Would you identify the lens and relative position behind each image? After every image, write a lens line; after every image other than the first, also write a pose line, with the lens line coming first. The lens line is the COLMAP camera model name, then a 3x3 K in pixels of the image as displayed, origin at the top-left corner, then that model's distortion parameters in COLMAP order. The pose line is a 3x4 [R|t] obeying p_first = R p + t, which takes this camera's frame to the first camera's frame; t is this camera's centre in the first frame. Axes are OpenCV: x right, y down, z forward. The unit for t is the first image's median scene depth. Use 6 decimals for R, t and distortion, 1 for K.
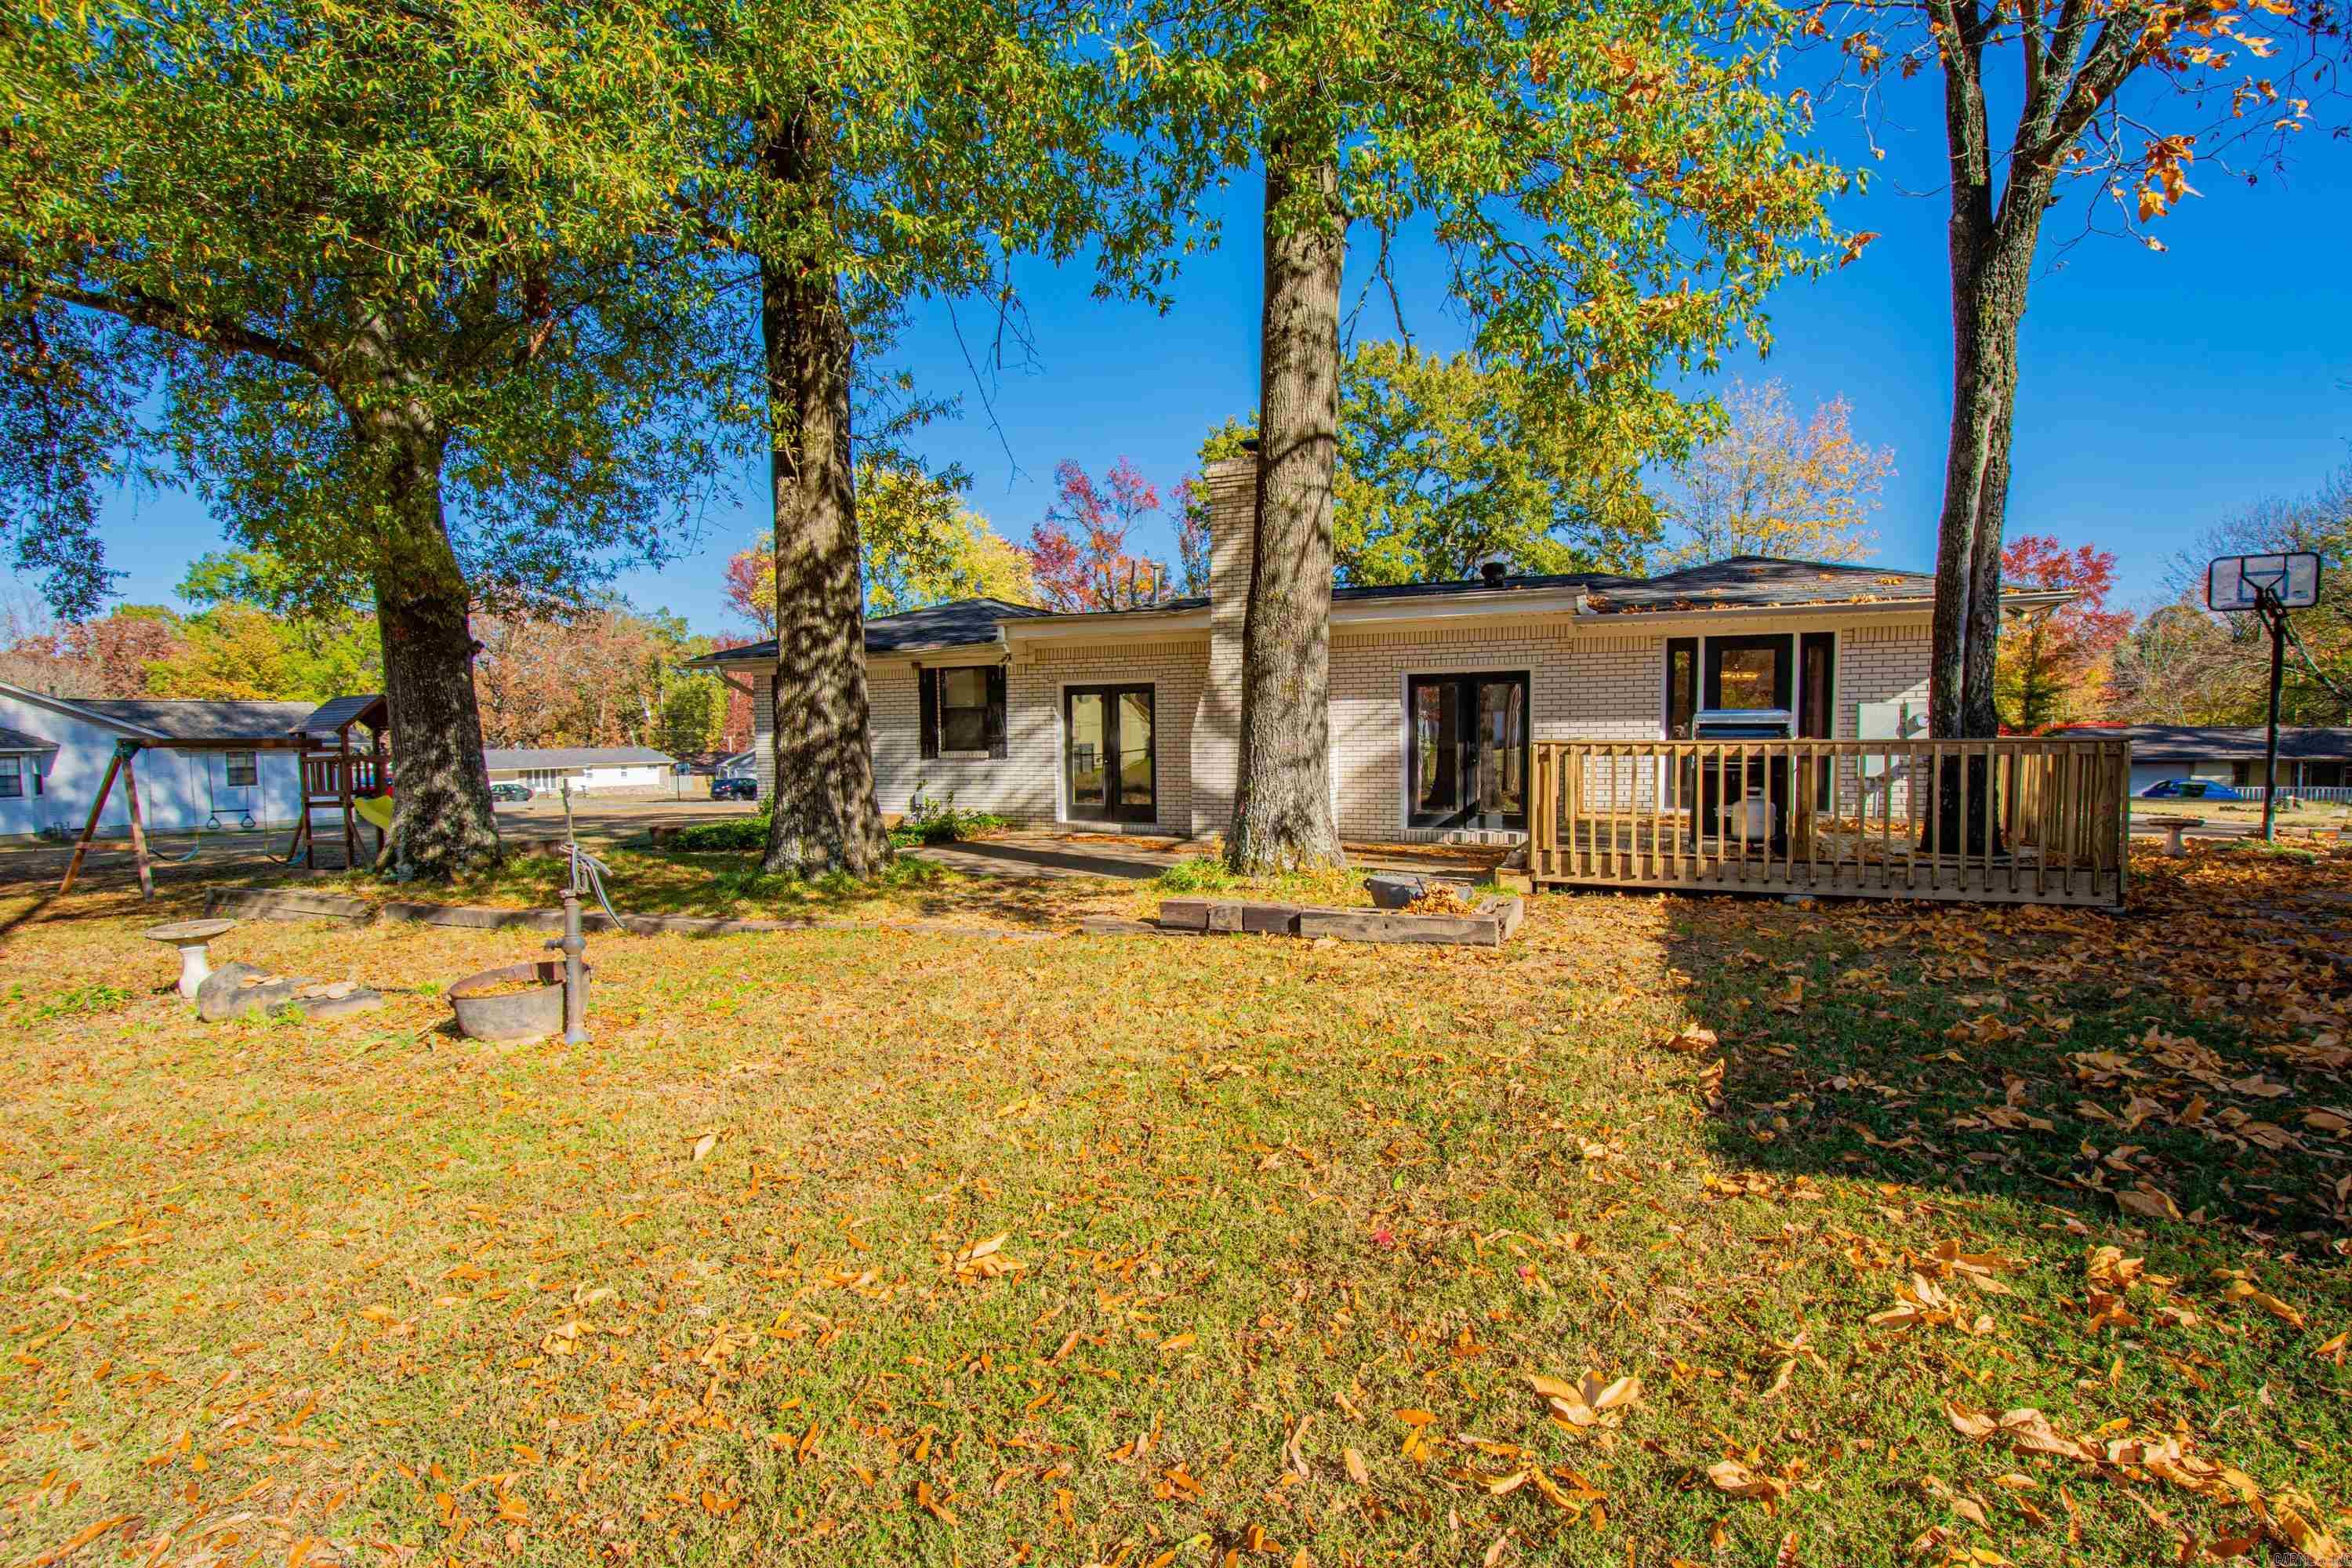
lens RADIAL K [[1044.0, 0, 1173.6], [0, 1044.0, 788.8], [0, 0, 1]] dist [0.020220, -0.007577]
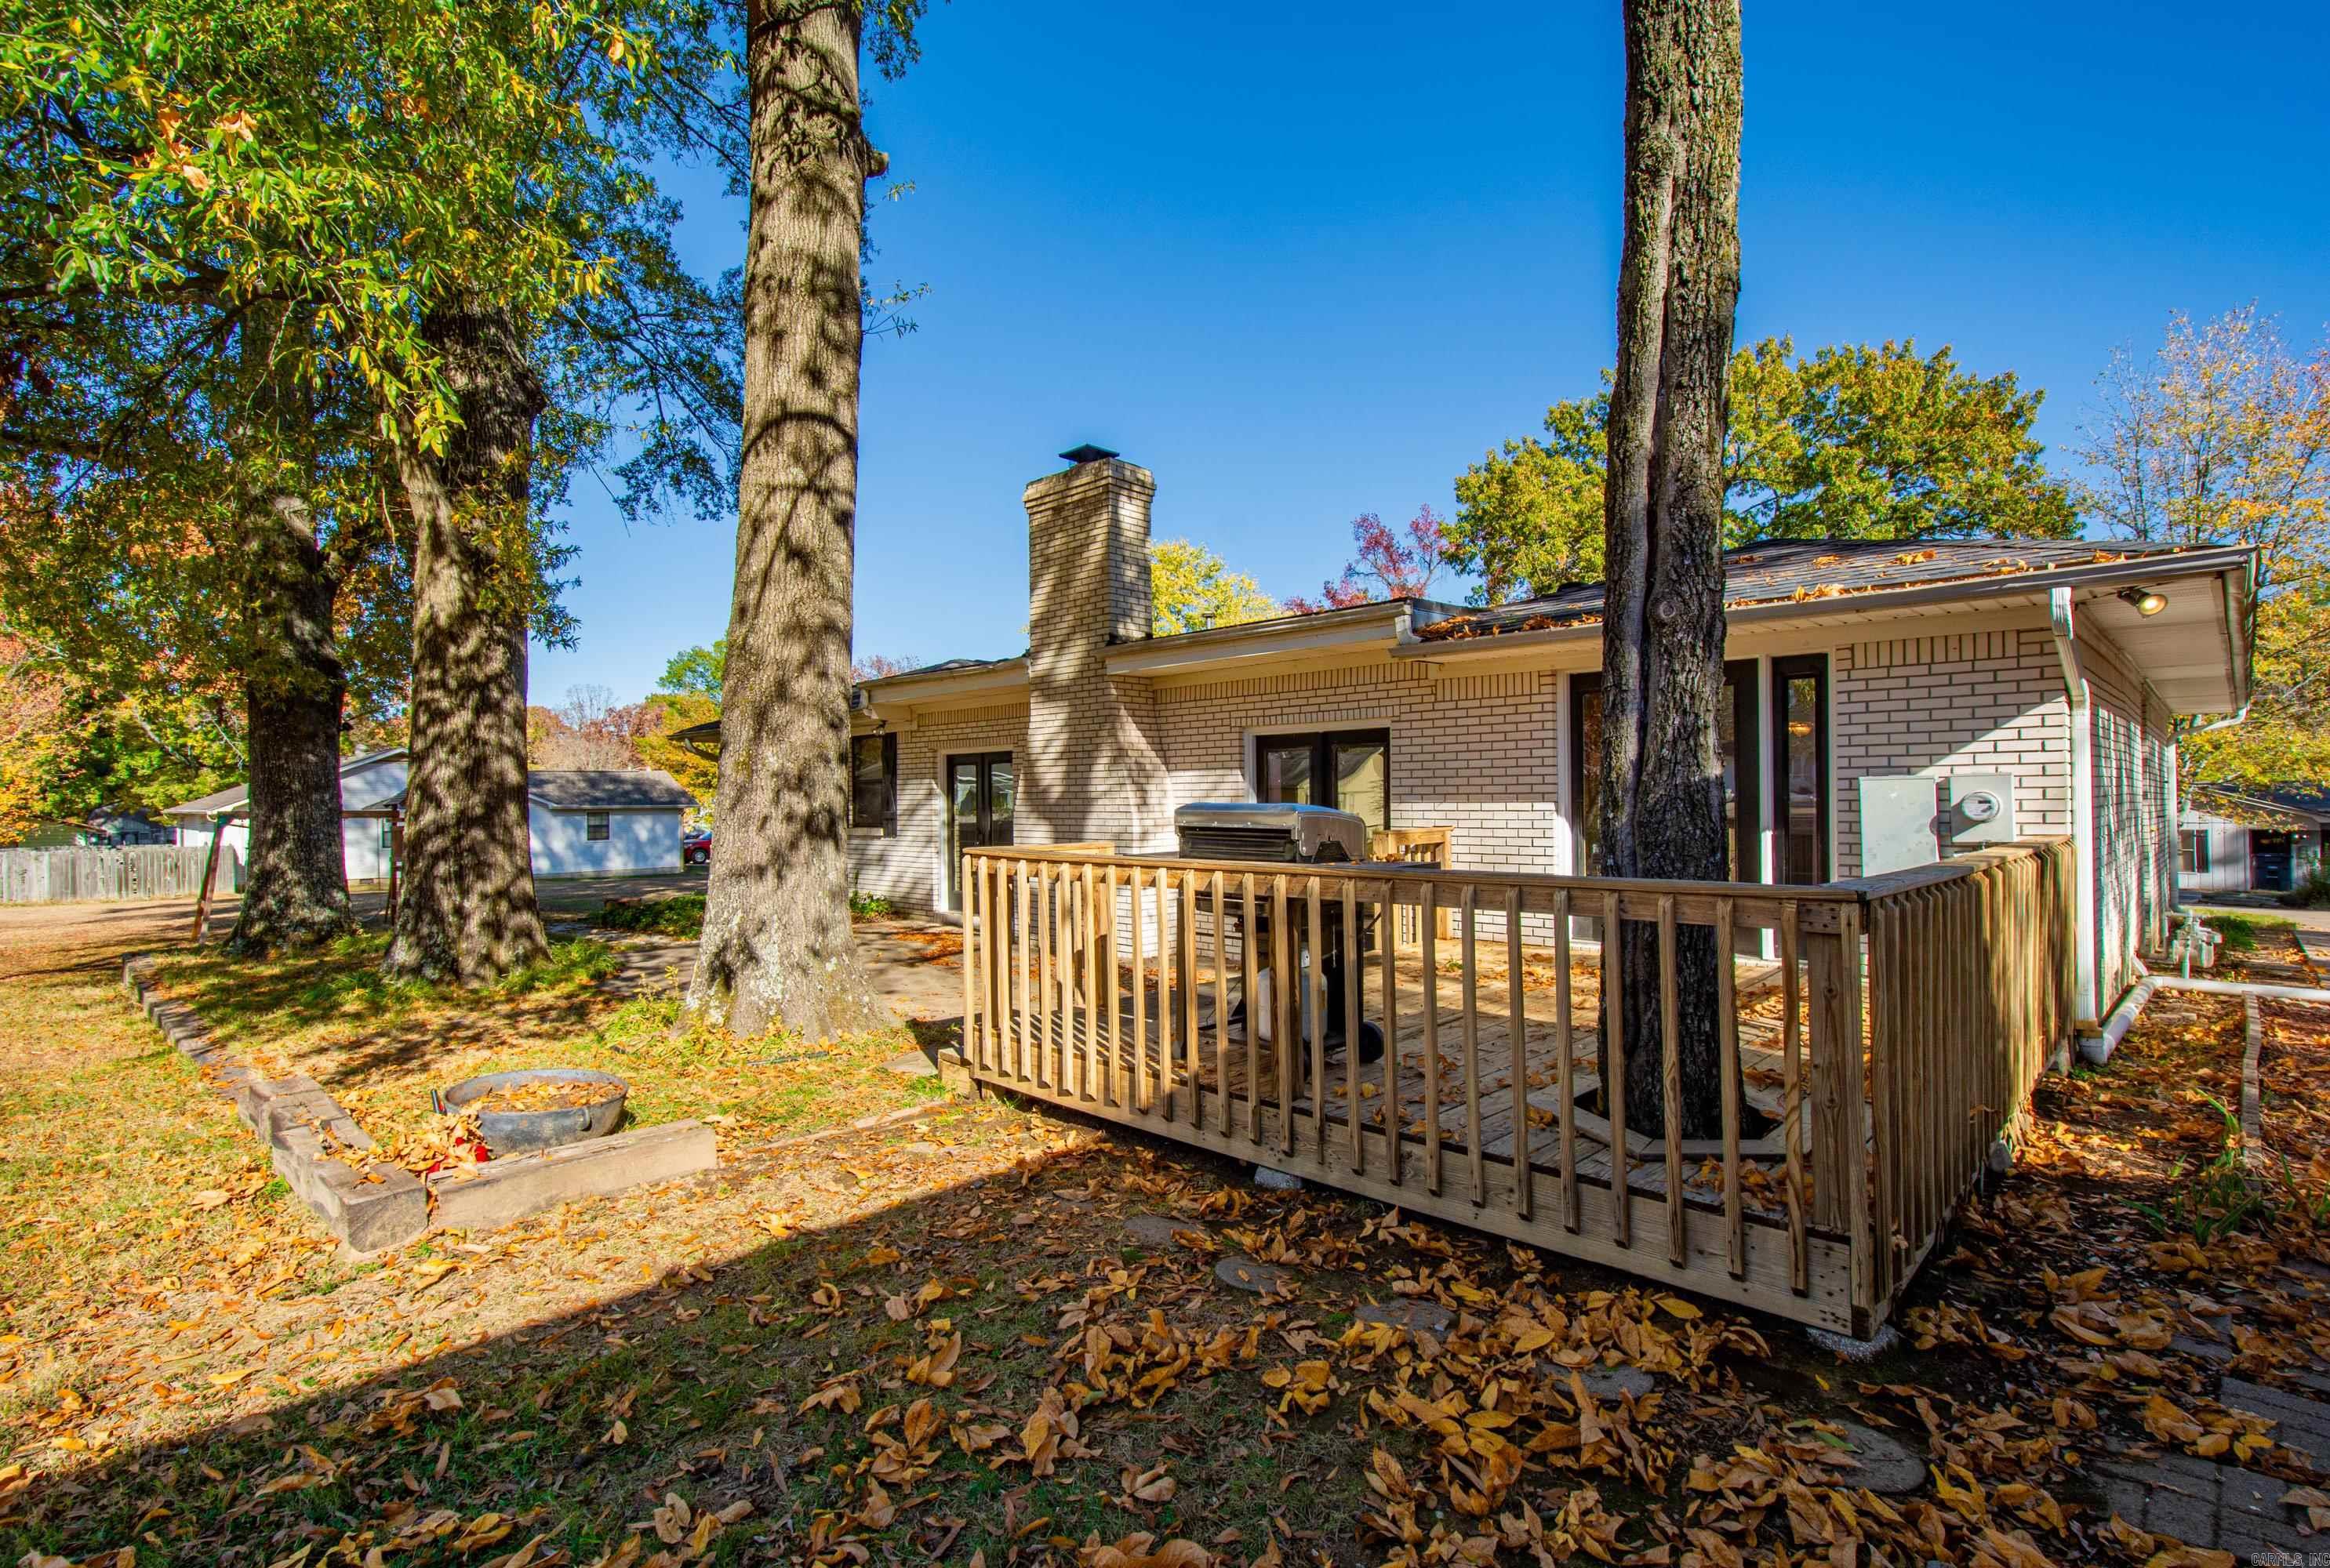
lens RADIAL K [[1032.0, 0, 1162.8], [0, 1032.0, 792.4], [0, 0, 1]] dist [0.010008, -0.000924]
pose [[0.937220, -0.001003, -0.348738, 0.547172], [-0.016803, 0.998705, -0.048030, -0.043278], [0.348334, 0.050874, 0.935989, 0.382460]]
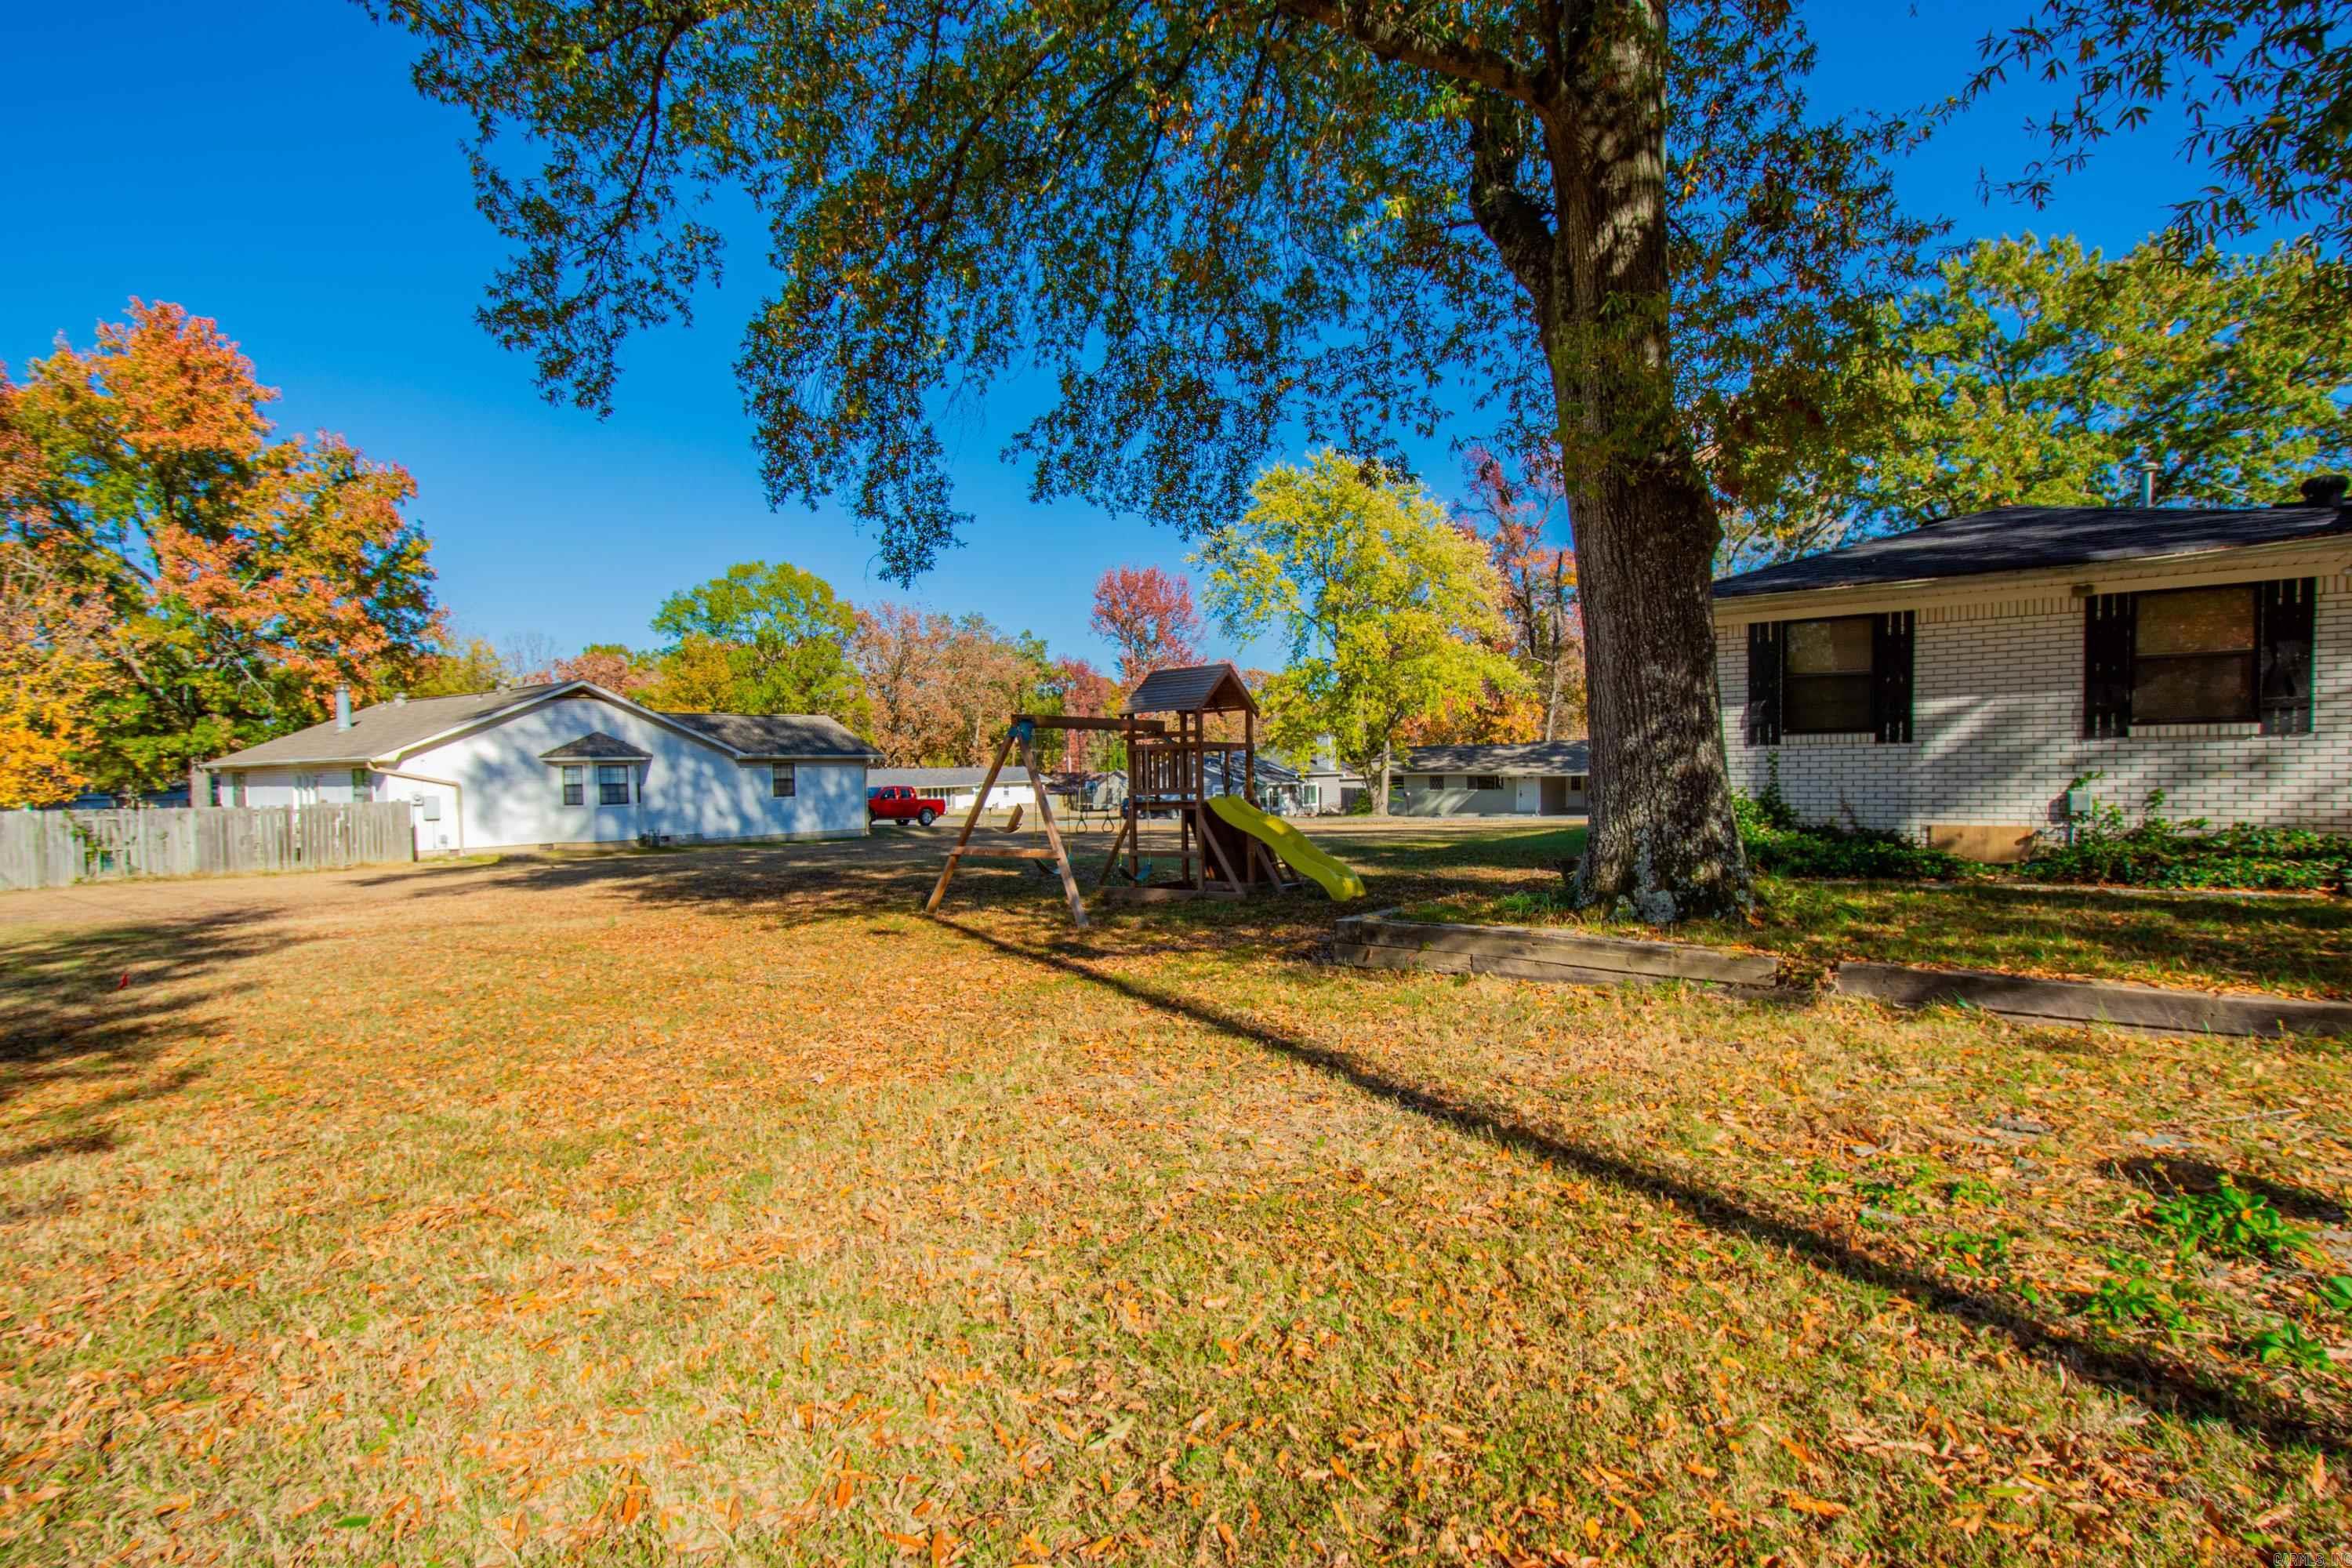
lens RADIAL K [[1044.0, 0, 1182.4], [0, 1044.0, 777.9], [0, 0, 1]] dist [0.020220, -0.007577]
pose [[0.971534, 0.000322, -0.236902, -0.981115], [-0.008203, 0.999445, -0.032281, 0.031587], [0.236760, 0.033305, 0.970997, 0.398747]]
